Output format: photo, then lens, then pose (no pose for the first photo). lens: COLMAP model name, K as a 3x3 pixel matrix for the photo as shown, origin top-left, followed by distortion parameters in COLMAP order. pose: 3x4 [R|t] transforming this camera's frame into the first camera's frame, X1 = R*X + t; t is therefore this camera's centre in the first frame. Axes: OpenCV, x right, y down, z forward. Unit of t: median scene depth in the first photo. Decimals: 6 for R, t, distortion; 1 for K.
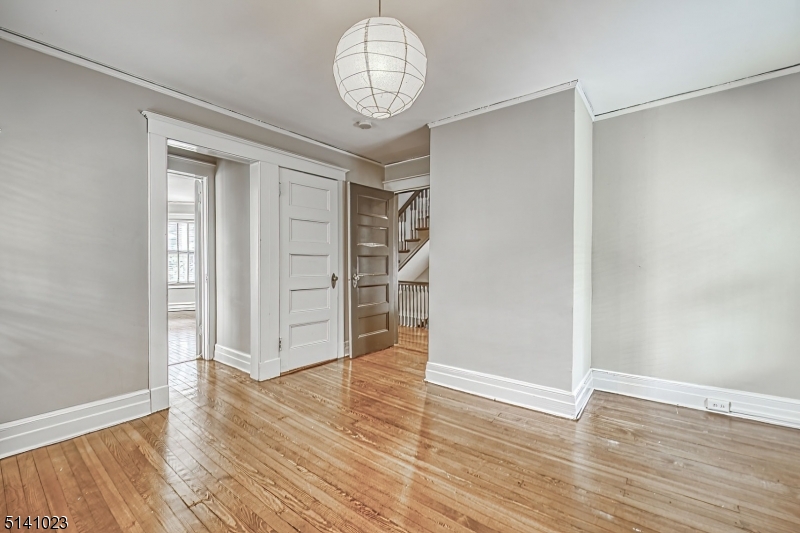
lens RADIAL K [[316.0, 0, 381.2], [0, 316.0, 262.3], [0, 0, 1]] dist [0.005832, 0.001092]
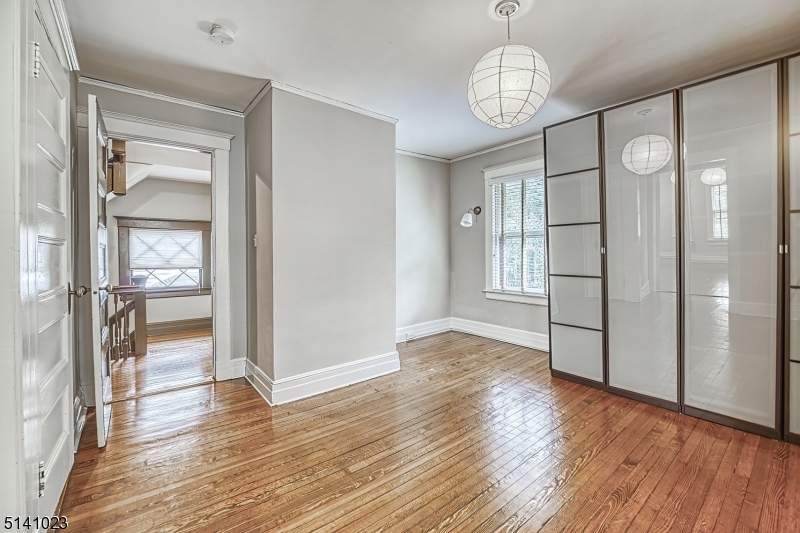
lens RADIAL K [[329.7, 0, 393.8], [0, 329.7, 261.3], [0, 0, 1]] dist [0.009727, -0.000393]
pose [[0.263584, -0.028837, 0.964205, -0.749586], [0.007302, 0.999584, 0.027900, -0.013763], [-0.964609, -0.000314, 0.263685, 0.641790]]
